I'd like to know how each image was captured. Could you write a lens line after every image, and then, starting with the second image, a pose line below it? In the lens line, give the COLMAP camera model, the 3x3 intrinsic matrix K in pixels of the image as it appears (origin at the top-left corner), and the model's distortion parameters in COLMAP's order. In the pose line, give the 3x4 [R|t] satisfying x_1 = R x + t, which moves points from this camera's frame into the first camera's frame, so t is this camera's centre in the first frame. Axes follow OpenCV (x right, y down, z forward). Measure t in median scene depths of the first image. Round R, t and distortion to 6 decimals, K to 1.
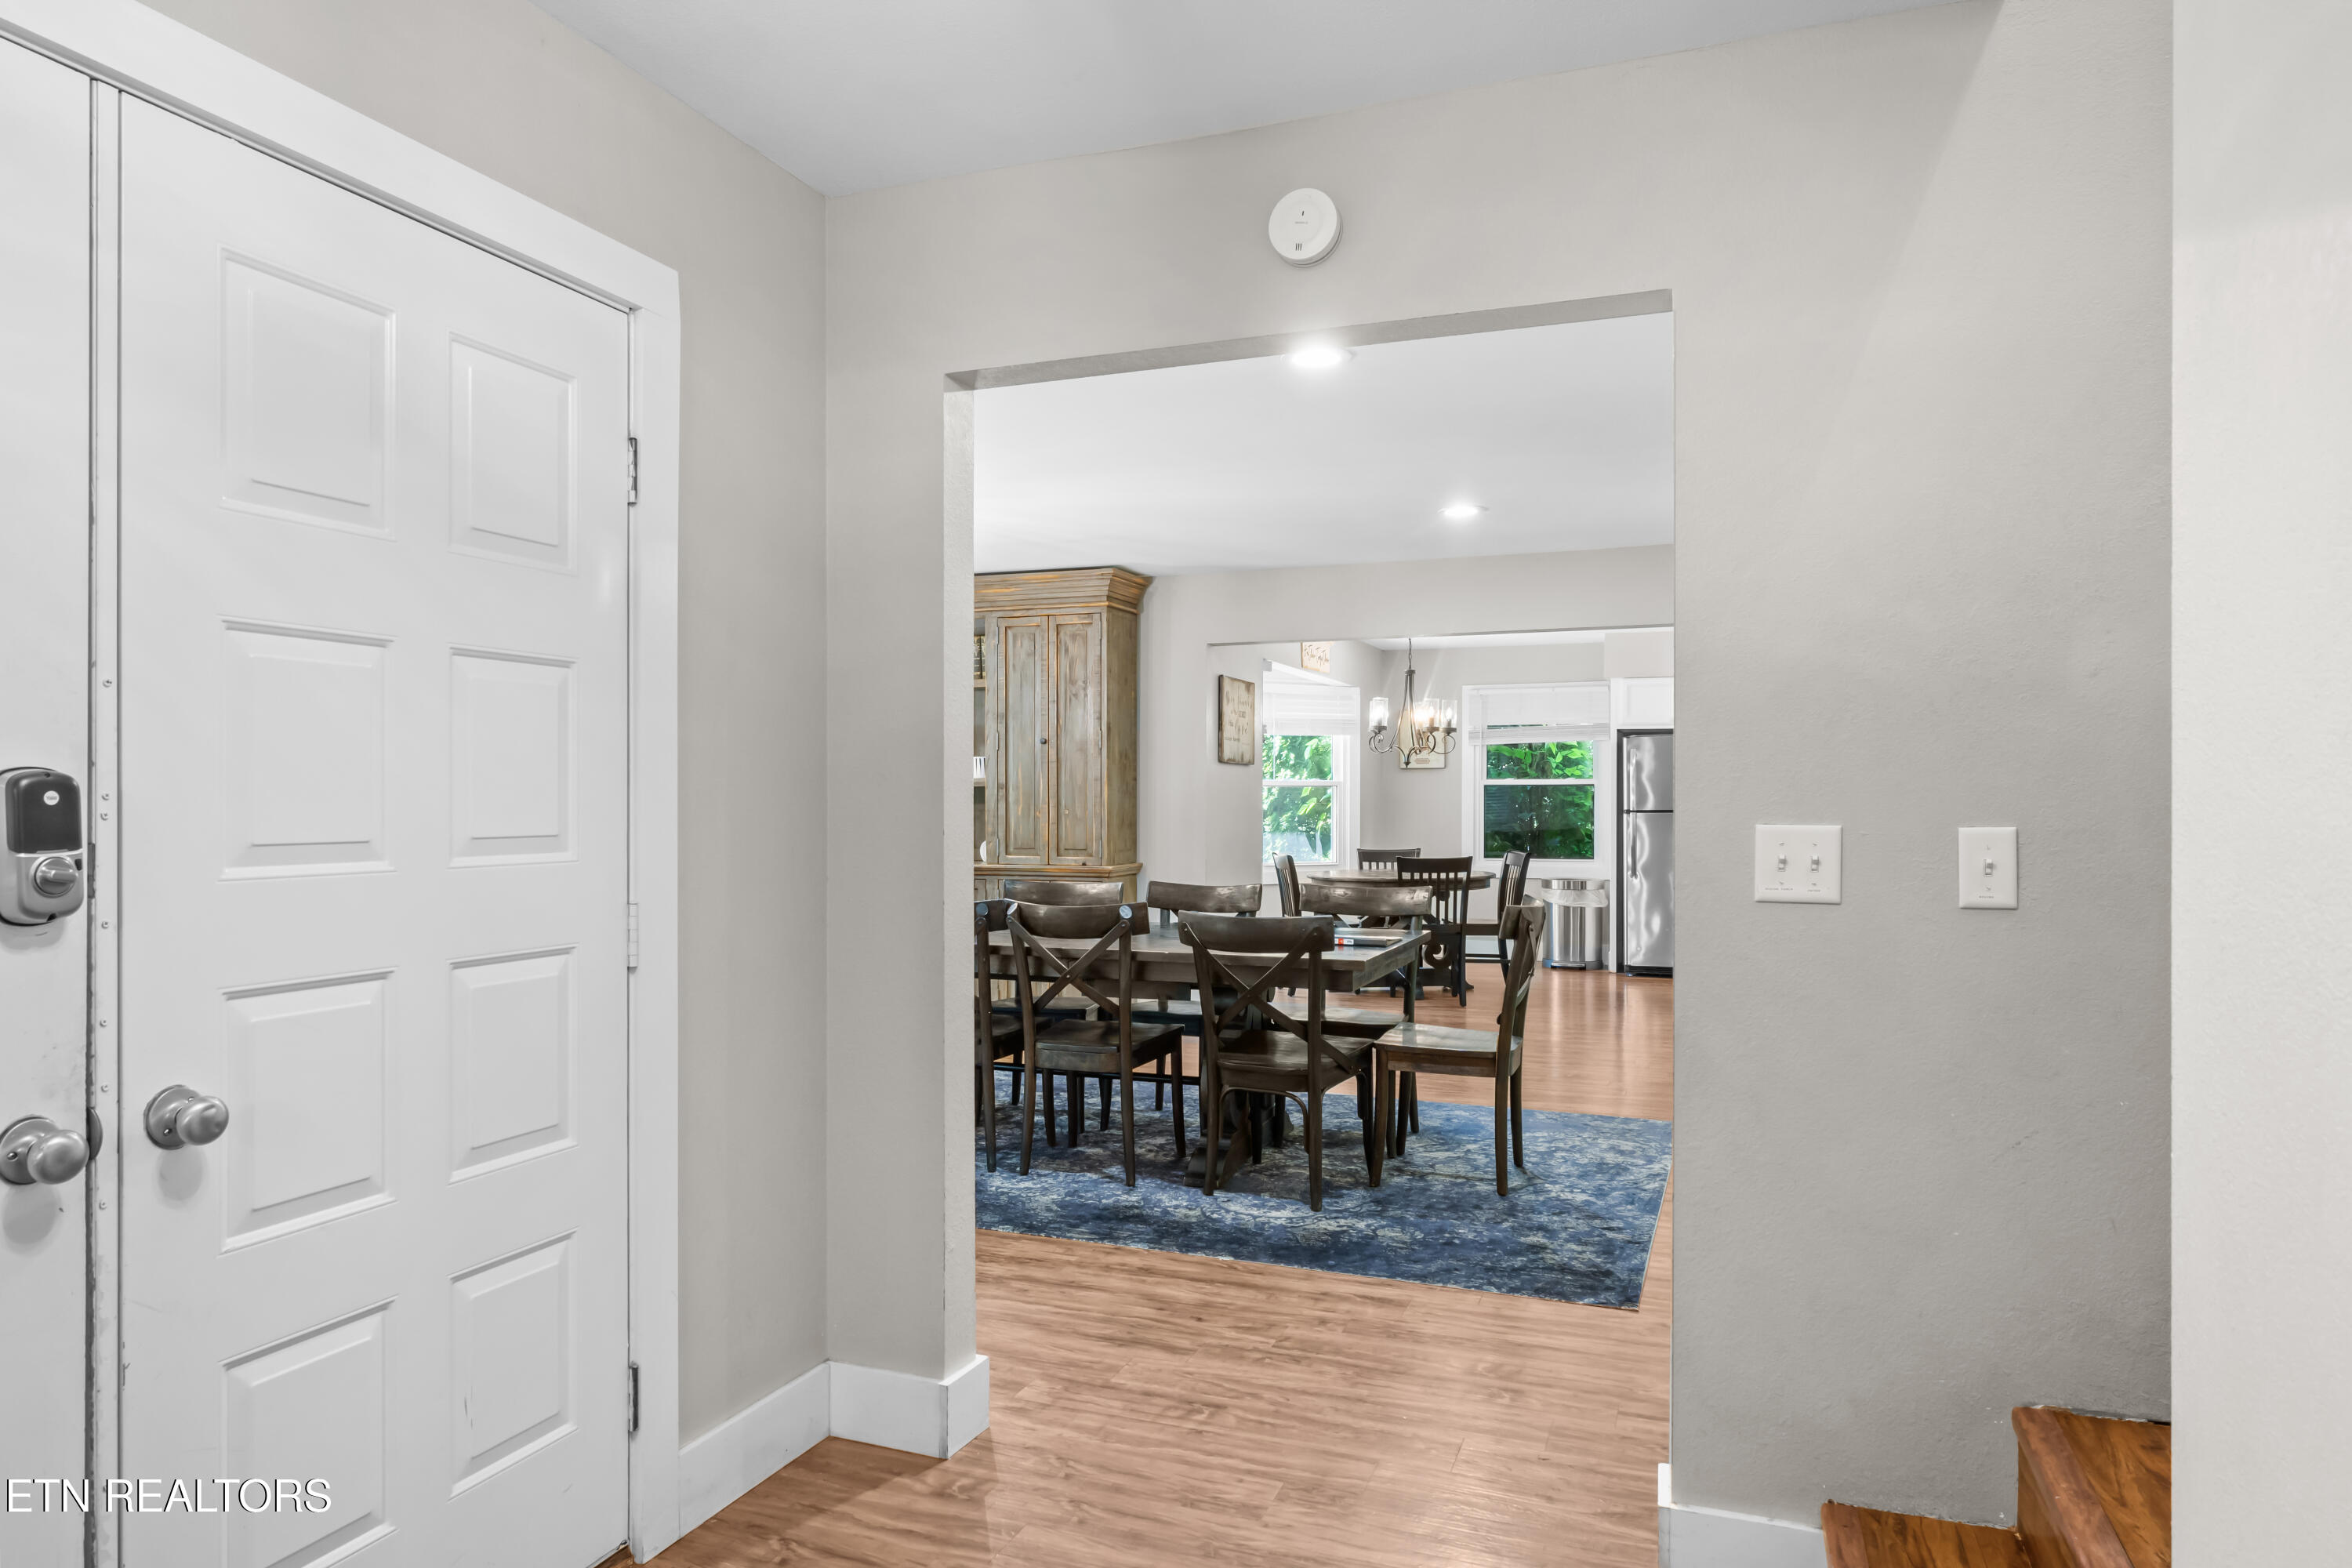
lens RADIAL K [[1460.2, 0, 1172.6], [0, 1460.2, 801.6], [0, 0, 1]] dist [0.003468, -0.004924]
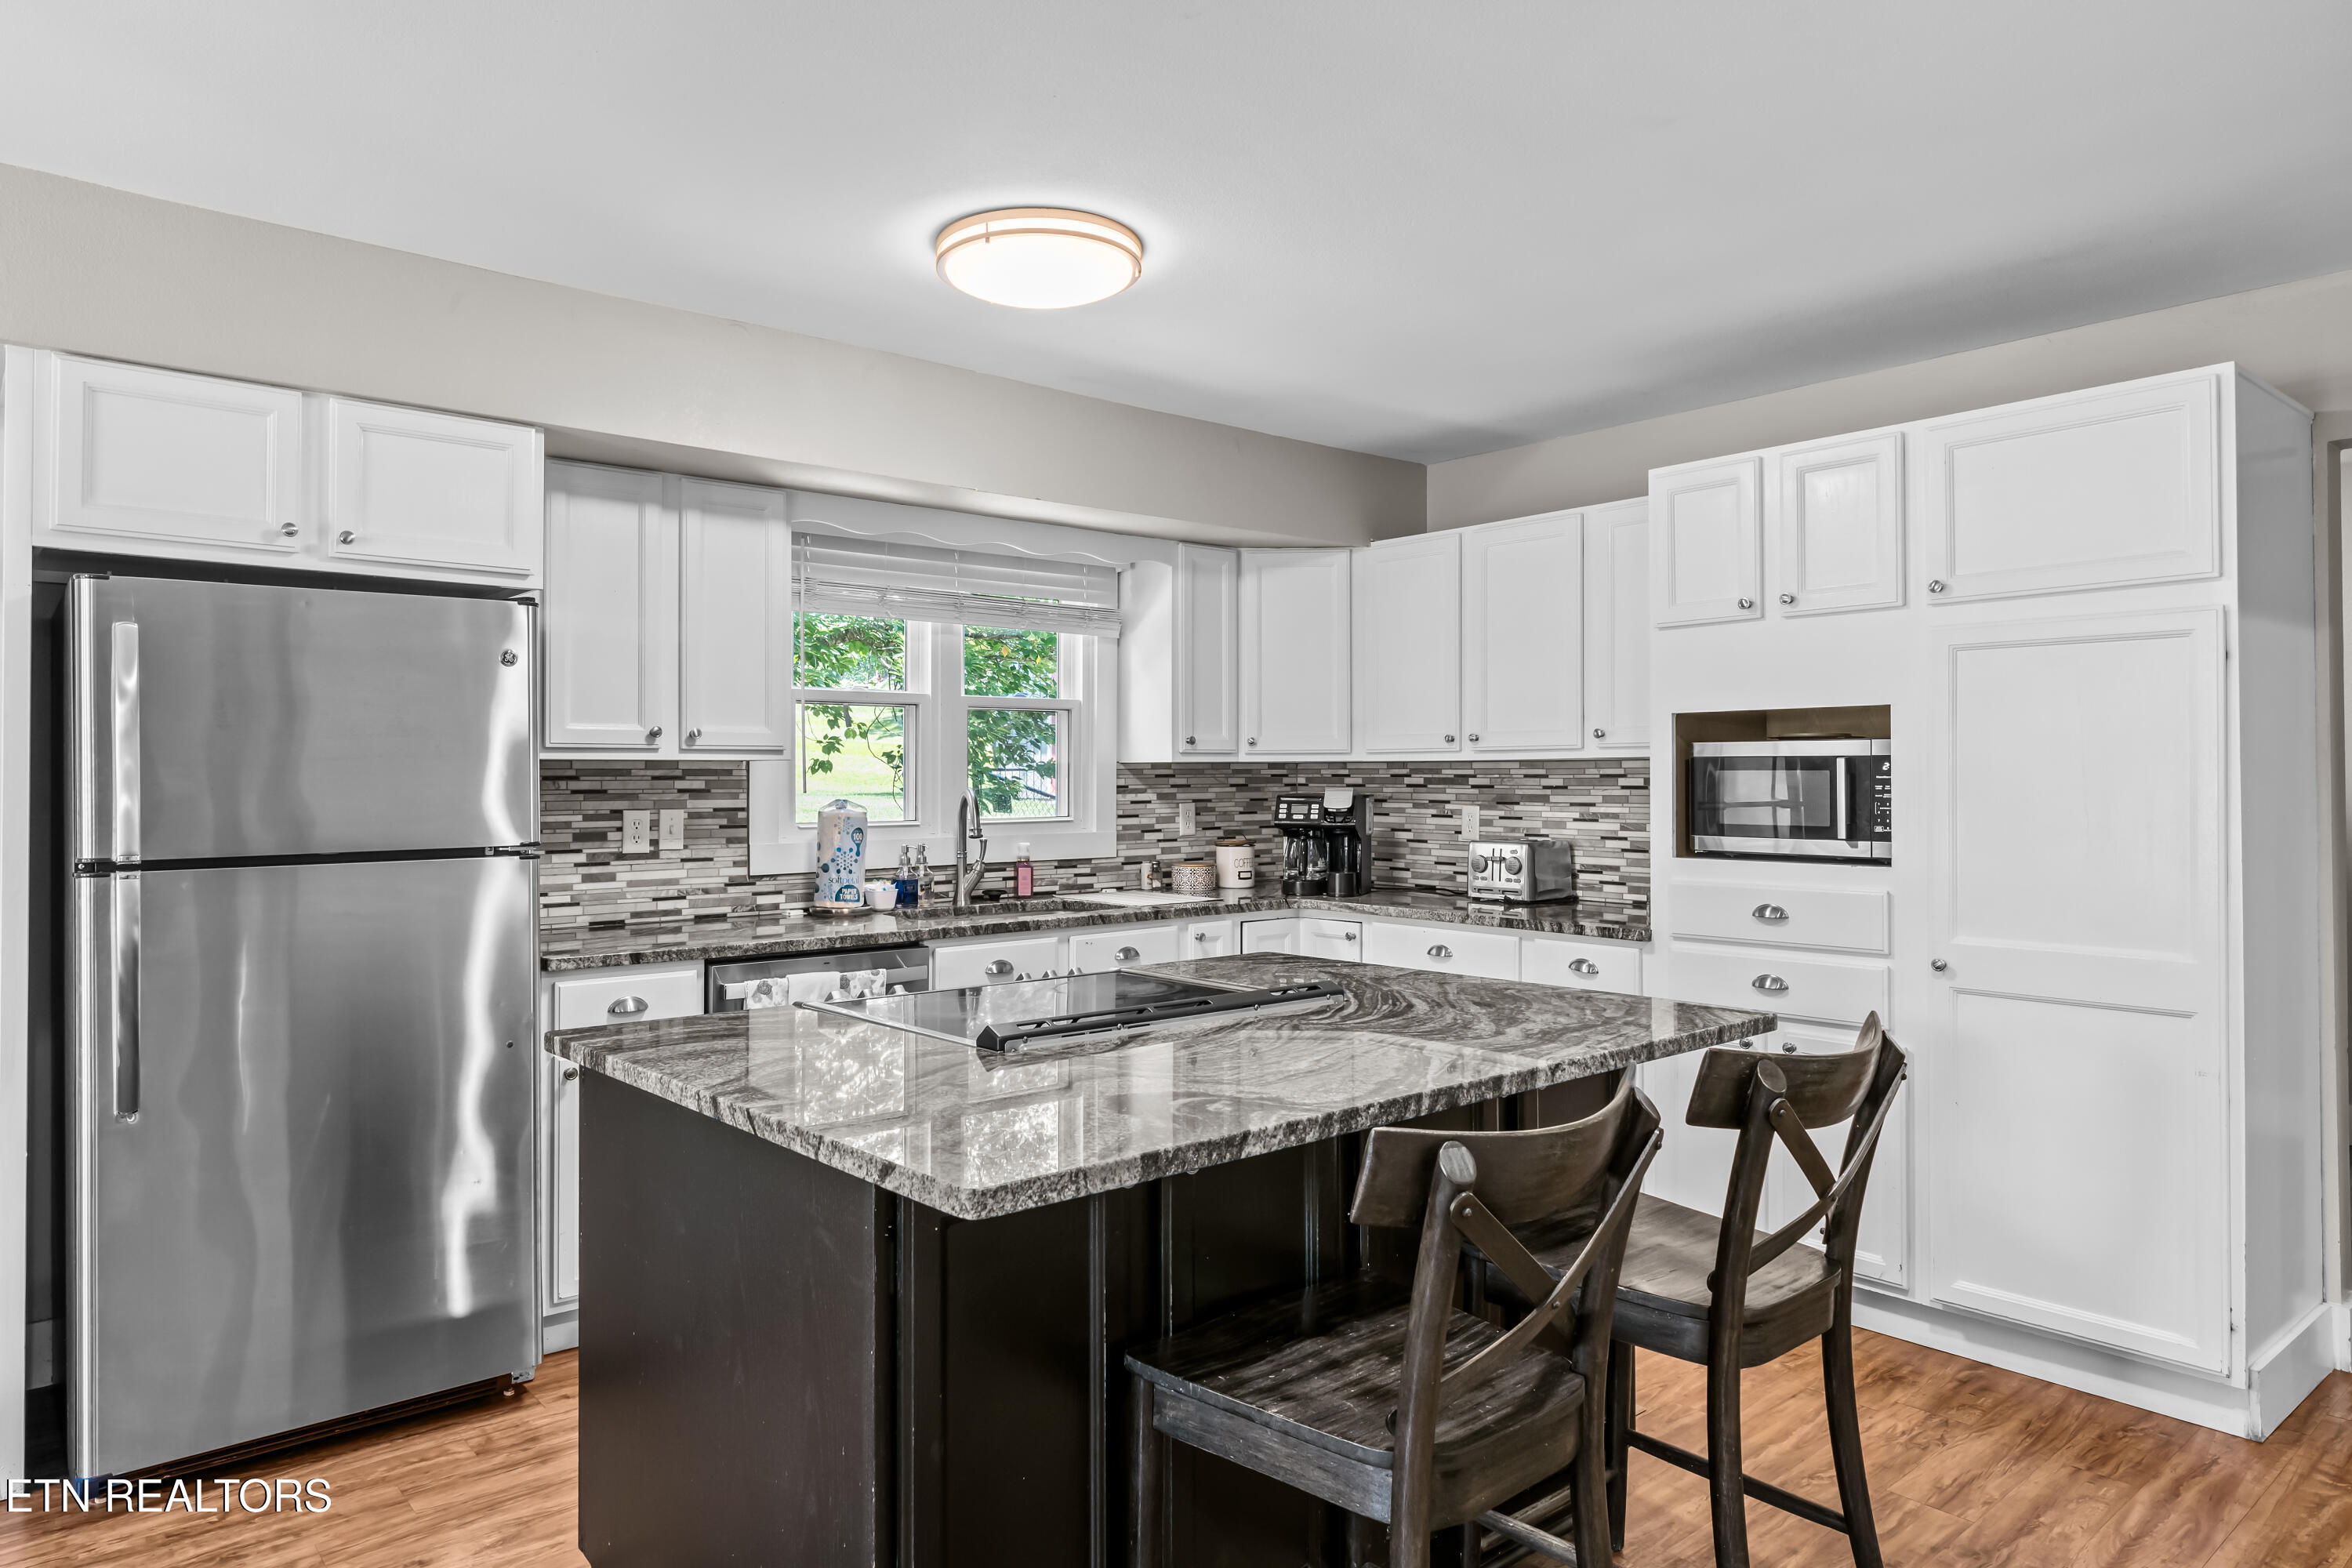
lens RADIAL K [[1460.2, 0, 1163.4], [0, 1460.2, 778.4], [0, 0, 1]] dist [0.003468, -0.004924]
pose [[0.491712, -0.004356, 0.870747, 0.196535], [0.009426, 0.999956, -0.000321, -0.007257], [-0.870707, 0.008366, 0.491731, 0.773129]]
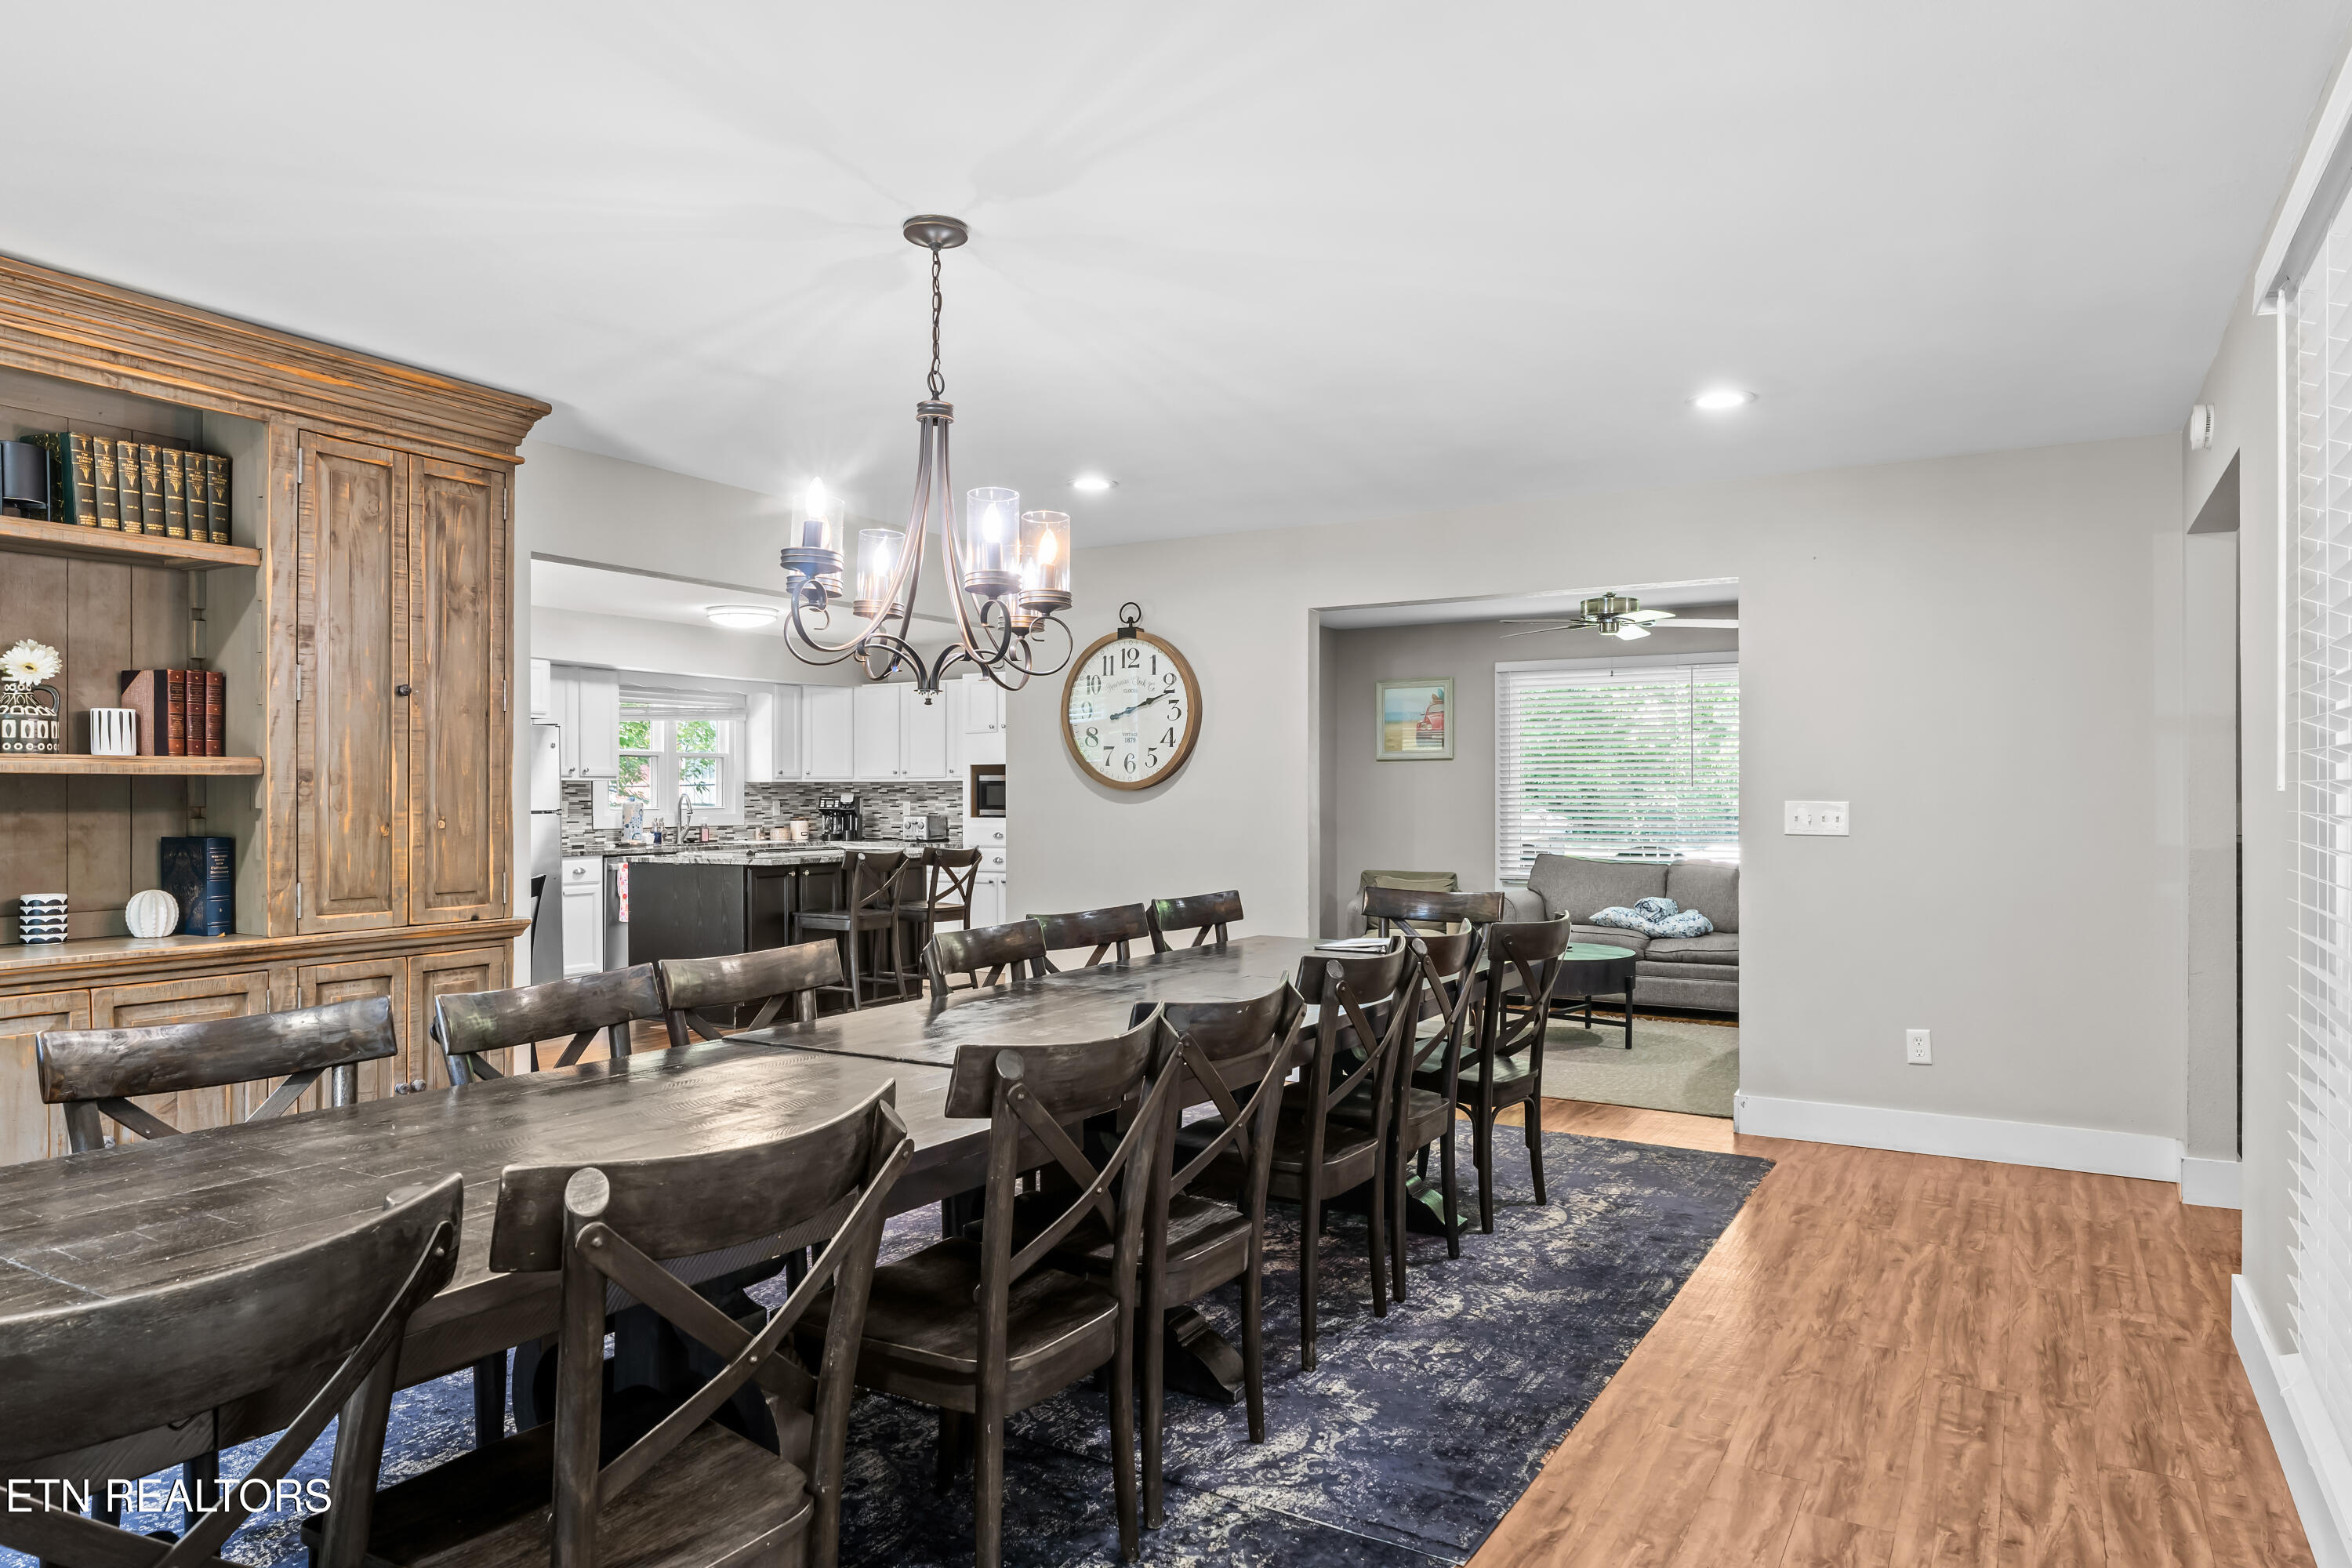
lens RADIAL K [[1460.2, 0, 1185.6], [0, 1460.2, 785.2], [0, 0, 1]] dist [0.003468, -0.004924]
pose [[0.175338, 0.003557, 0.984502, -0.435702], [0.008789, 0.999948, -0.005178, -0.001705], [-0.984469, 0.009560, 0.175298, 0.497887]]
